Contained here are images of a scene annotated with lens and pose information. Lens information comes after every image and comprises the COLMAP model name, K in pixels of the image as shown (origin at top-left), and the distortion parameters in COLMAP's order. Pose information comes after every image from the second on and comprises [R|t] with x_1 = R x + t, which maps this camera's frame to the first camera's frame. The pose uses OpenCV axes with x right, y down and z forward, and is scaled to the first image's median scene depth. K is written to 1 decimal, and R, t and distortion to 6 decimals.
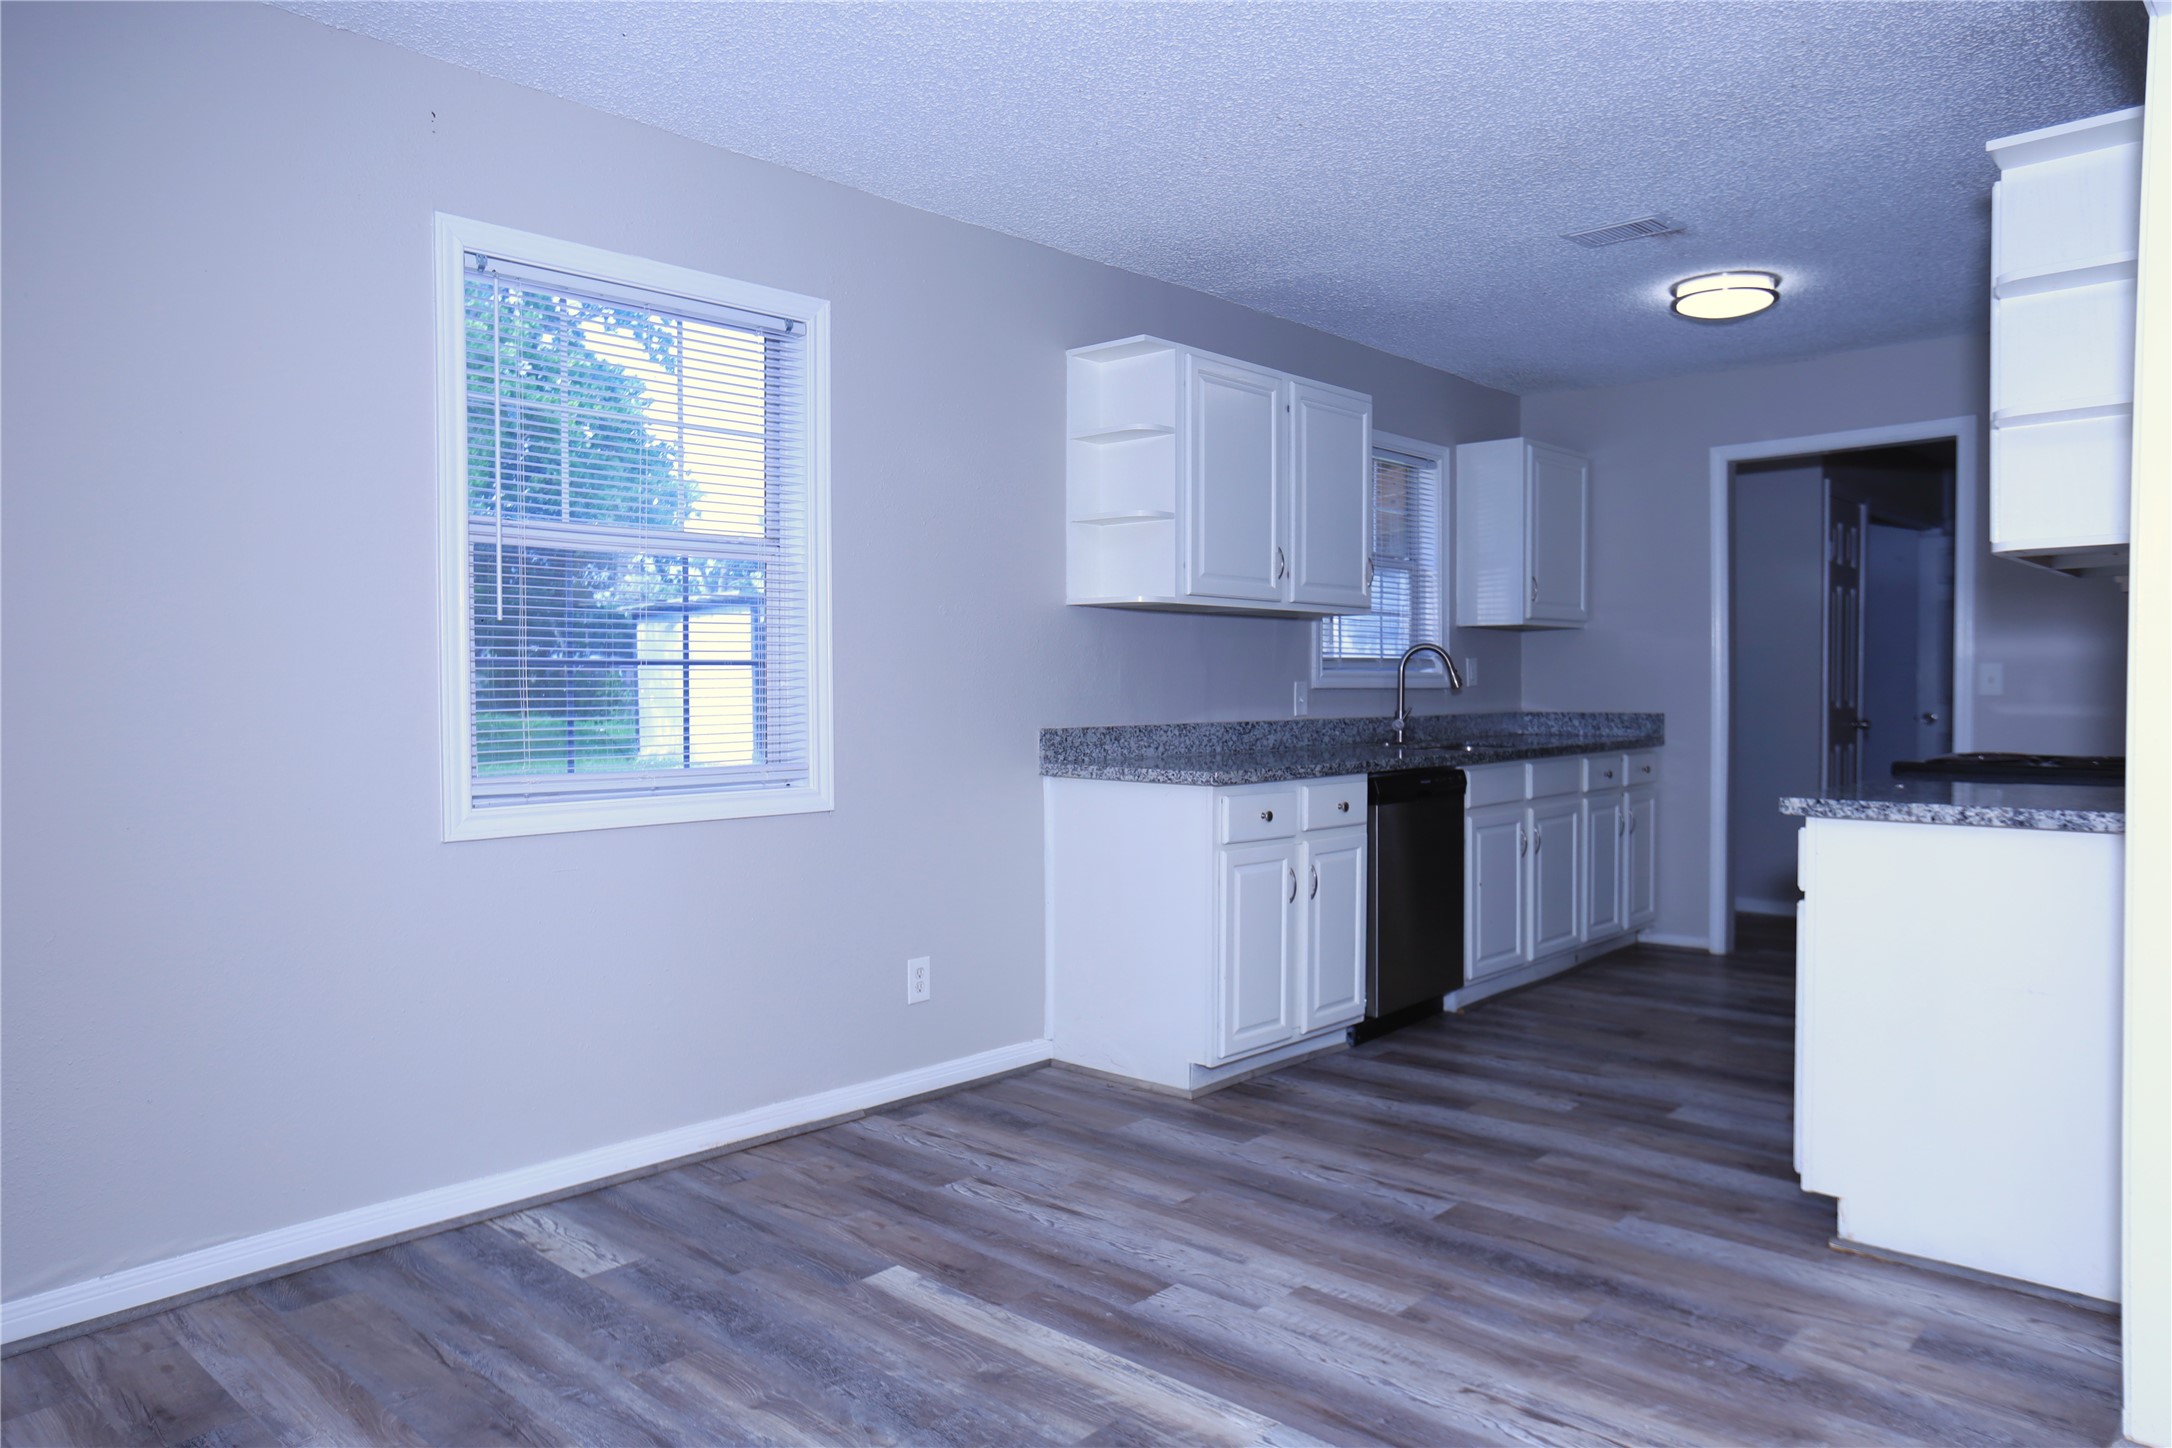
lens RADIAL K [[1469.6, 0, 1100.9], [0, 1469.6, 739.1], [0, 0, 1]] dist [-0.036809, 0.023929]
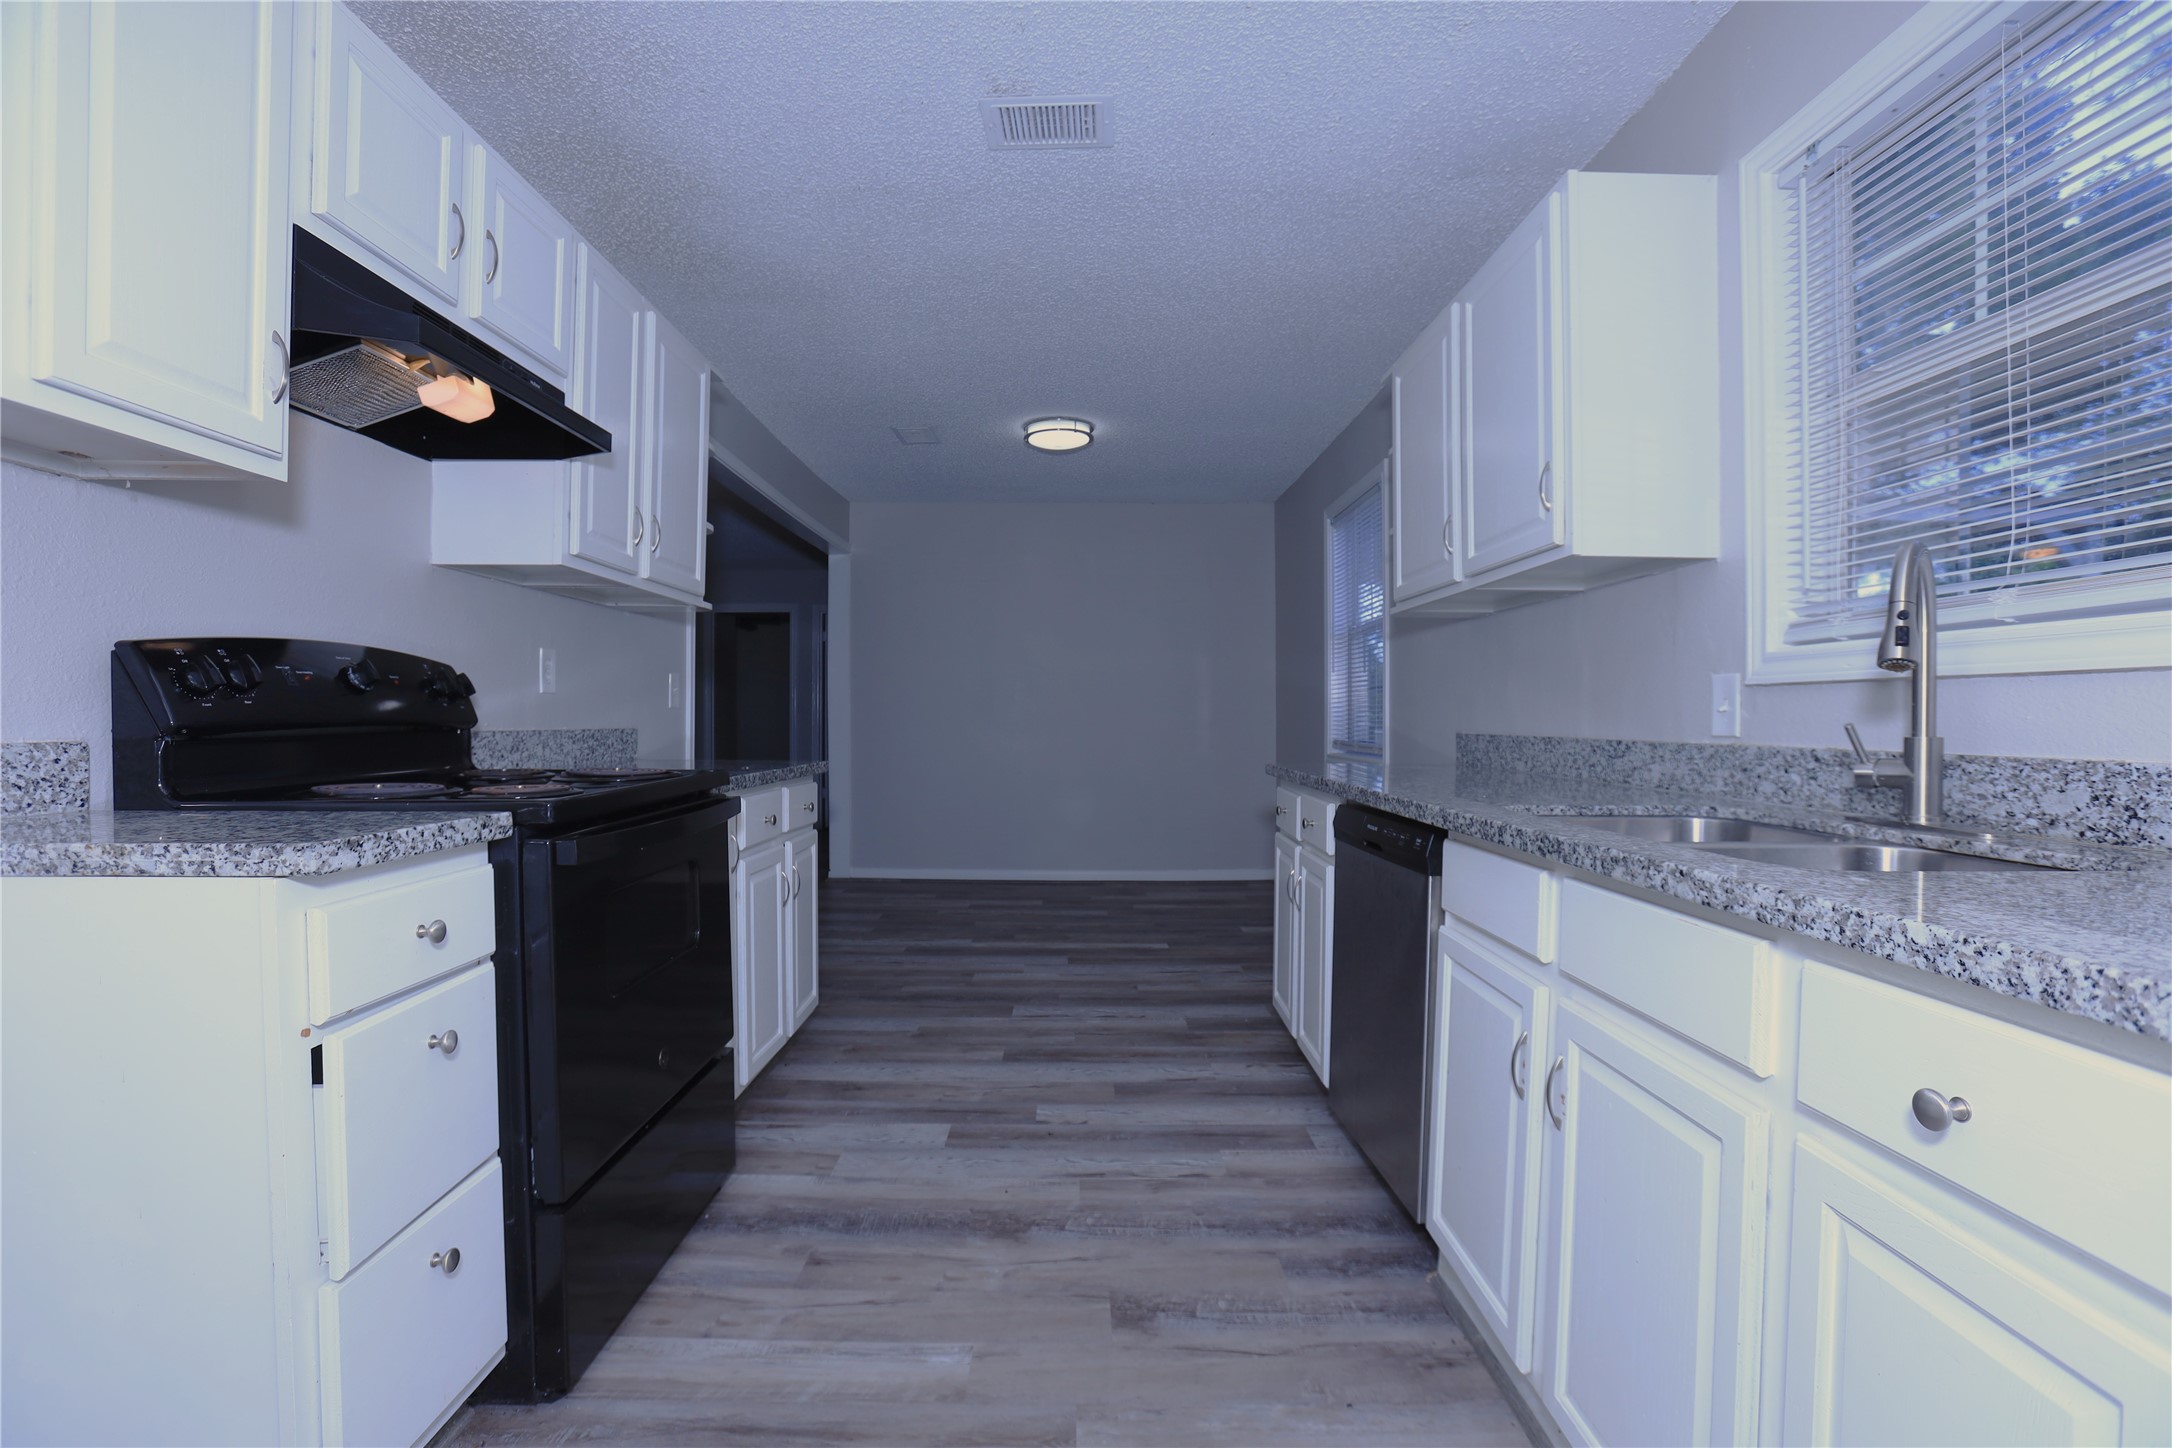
lens RADIAL K [[972.9, 0, 1076.0], [0, 972.9, 718.6], [0, 0, 1]] dist [-0.030450, 0.001671]
pose [[-0.740183, 0.001005, -0.672405, 0.630272], [-0.027615, 0.999110, 0.031891, -0.031295], [0.671838, 0.042174, -0.739496, 1.262581]]
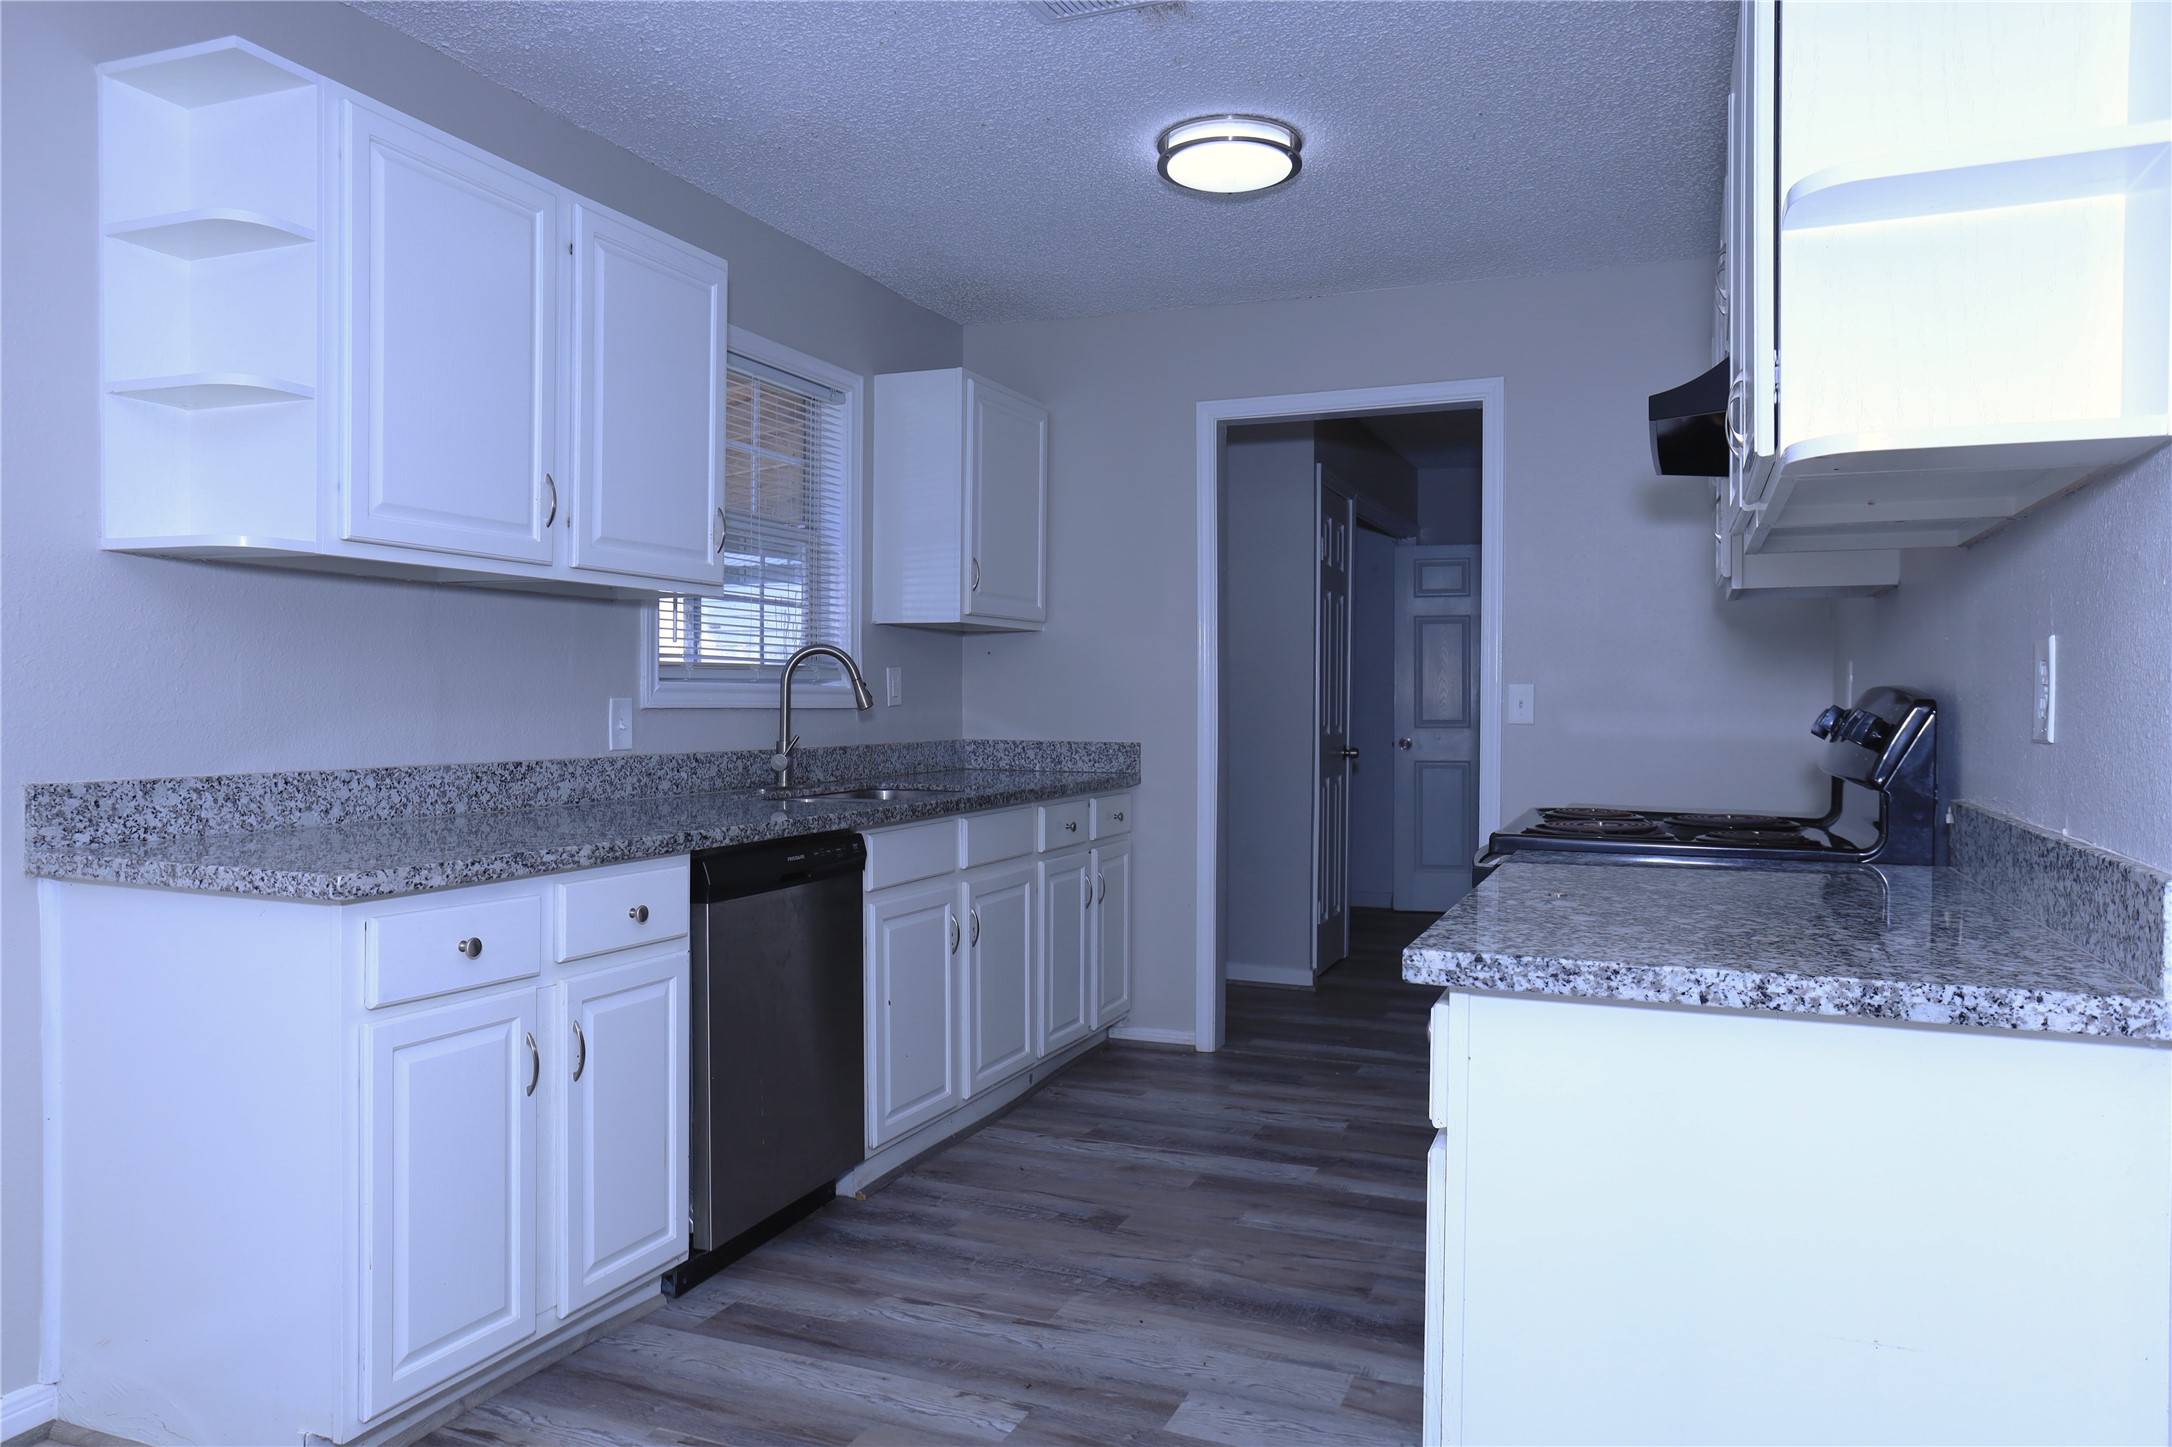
lens RADIAL K [[1473.2, 0, 1108.9], [0, 1473.2, 727.7], [0, 0, 1]] dist [-0.034594, -0.010365]
pose [[0.936280, 0.004699, 0.351223, 0.126523], [0.001150, 0.999864, -0.016442, -0.017089], [-0.351253, 0.015798, 0.936147, 0.363842]]
